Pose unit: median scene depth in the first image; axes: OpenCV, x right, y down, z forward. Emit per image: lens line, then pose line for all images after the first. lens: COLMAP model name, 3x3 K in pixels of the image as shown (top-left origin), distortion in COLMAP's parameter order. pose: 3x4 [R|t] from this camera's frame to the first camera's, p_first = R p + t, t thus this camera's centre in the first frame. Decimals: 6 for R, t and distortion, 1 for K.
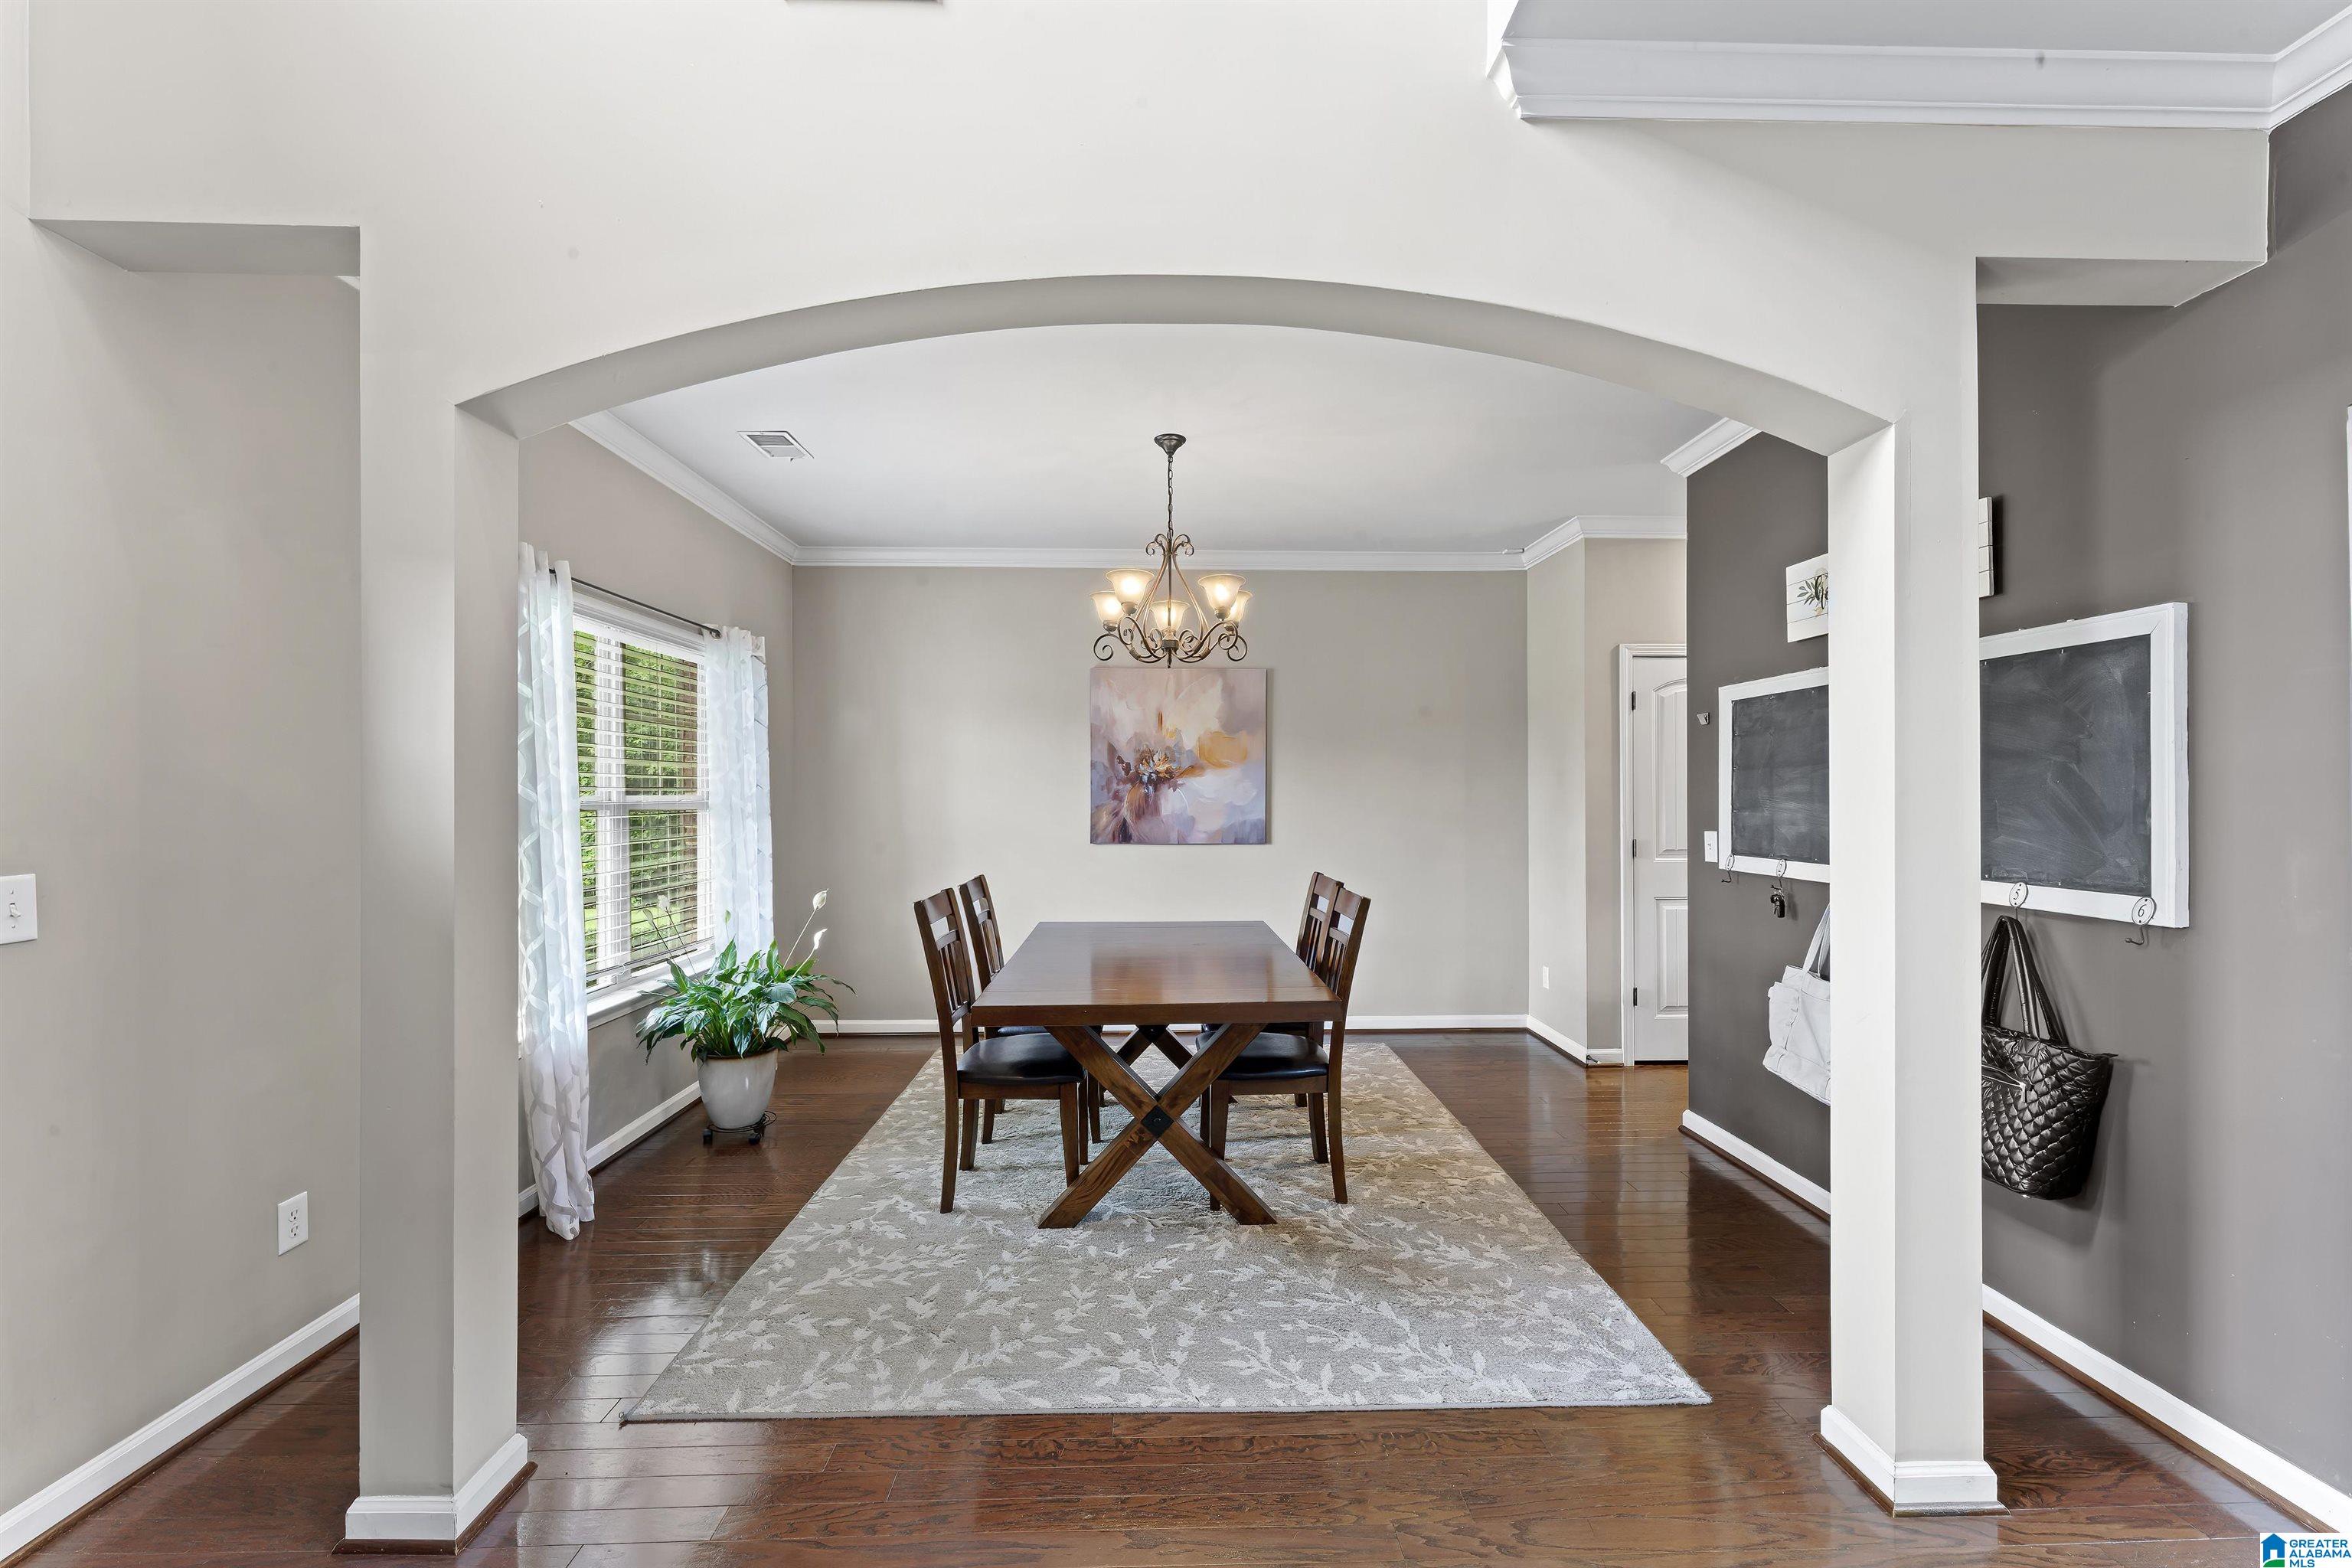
lens RADIAL K [[944.2, 0, 1176.2], [0, 944.2, 796.4], [0, 0, 1]] dist [-0.000445, -0.000134]
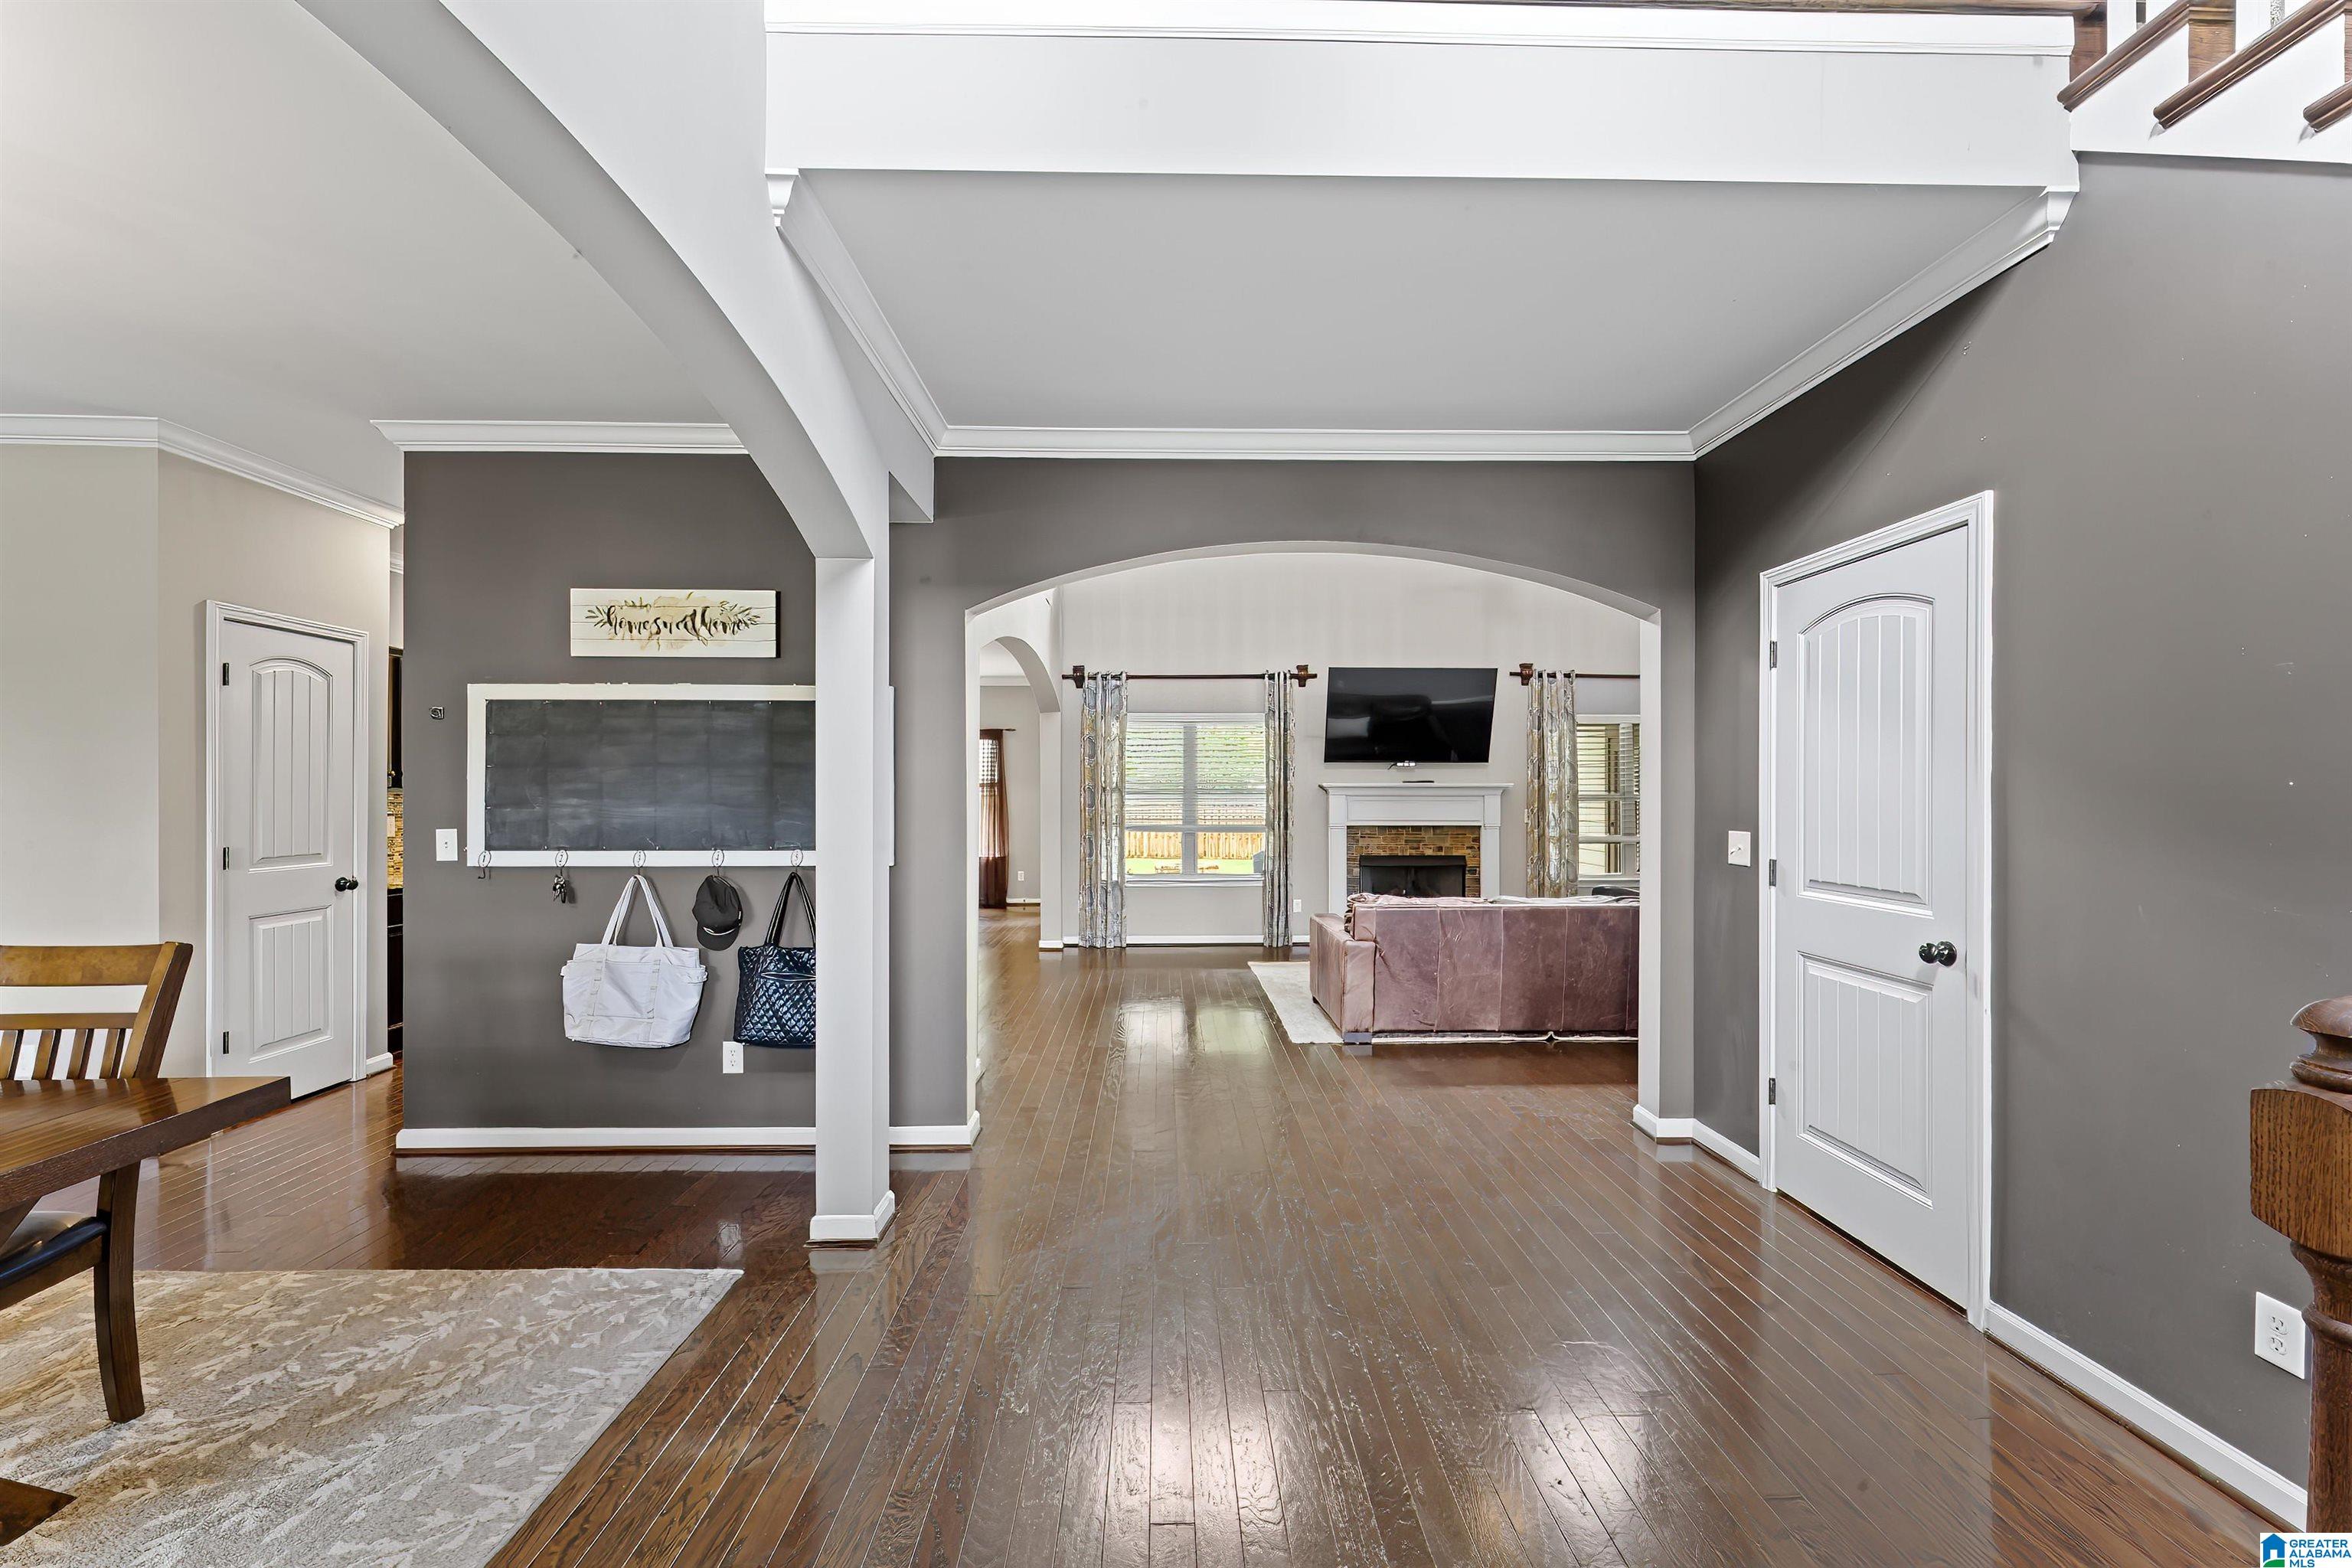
lens RADIAL K [[939.8, 0, 1190.4], [0, 939.8, 789.2], [0, 0, 1]] dist [0.001036, 0.000308]
pose [[0.001397, 0.003628, 0.999992, -0.504783], [-0.000128, 0.999993, -0.003628, -0.001233], [-0.999999, -0.000122, 0.001398, 0.286160]]
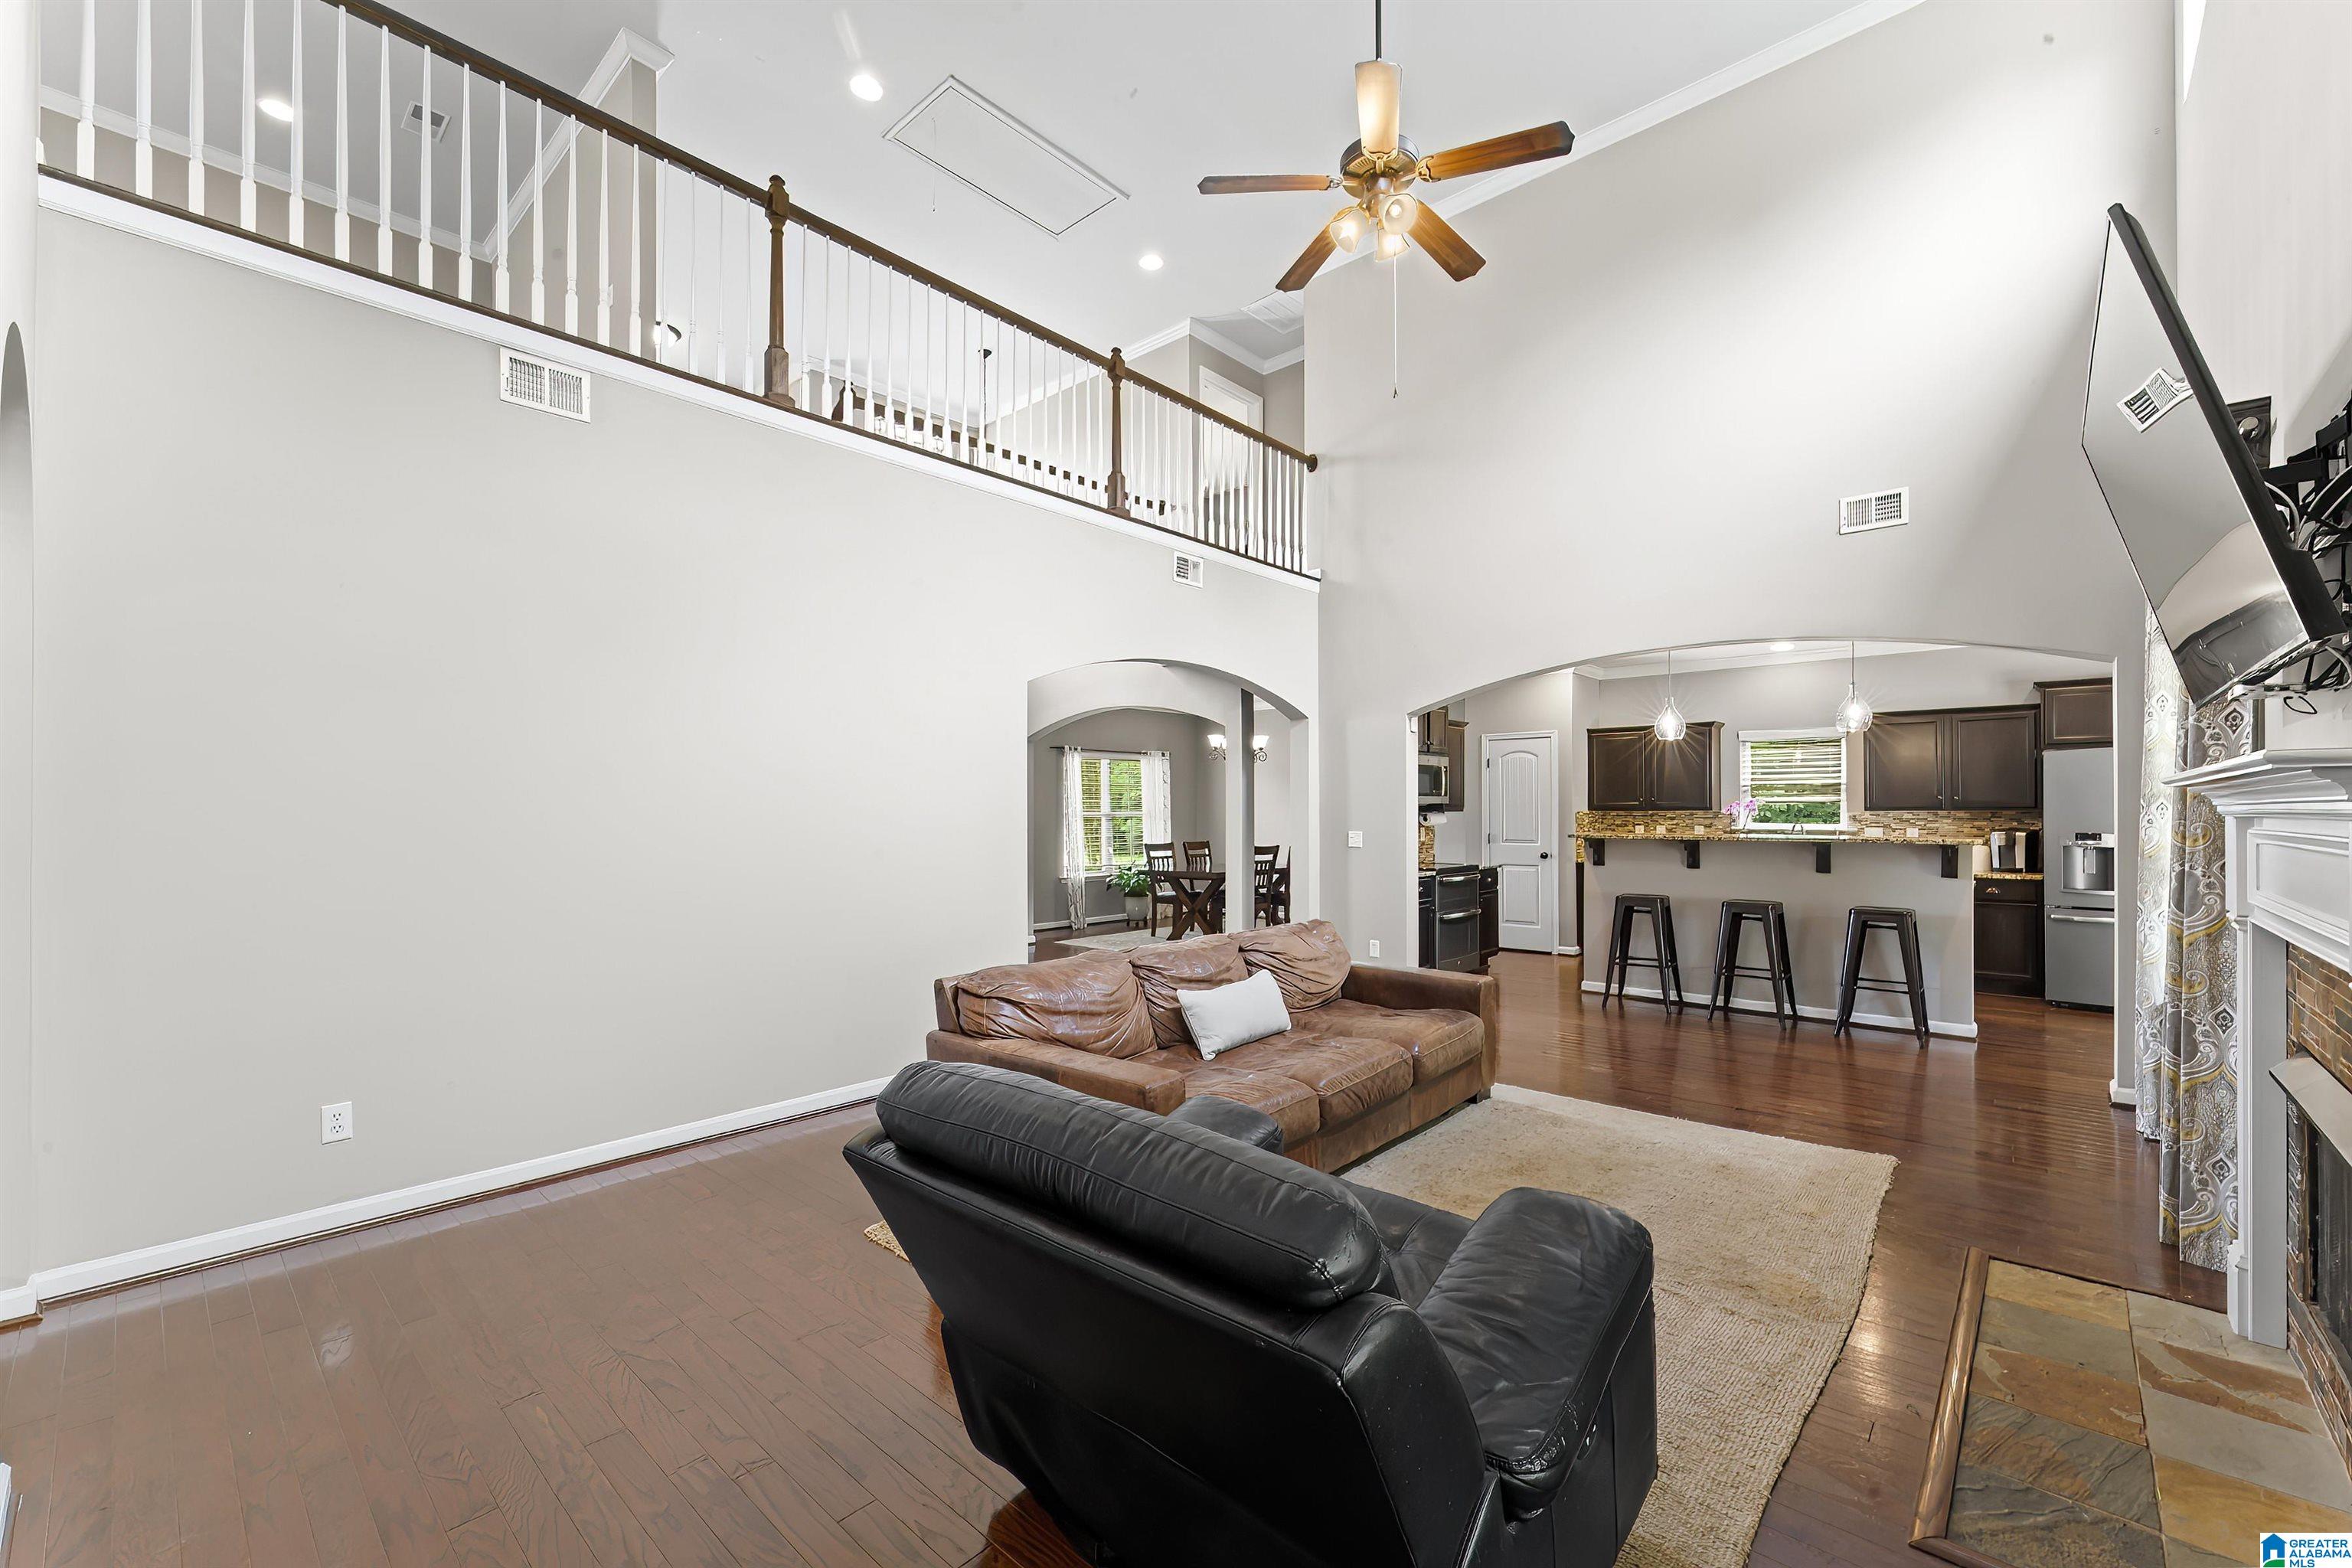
lens RADIAL K [[944.2, 0, 1176.2], [0, 944.2, 796.4], [0, 0, 1]] dist [-0.000445, -0.000134]
pose [[0.723743, -0.012802, -0.689951, 2.226718], [0.001767, 0.999859, -0.016699, 0.000188], [0.690067, 0.010867, 0.723664, -1.439413]]
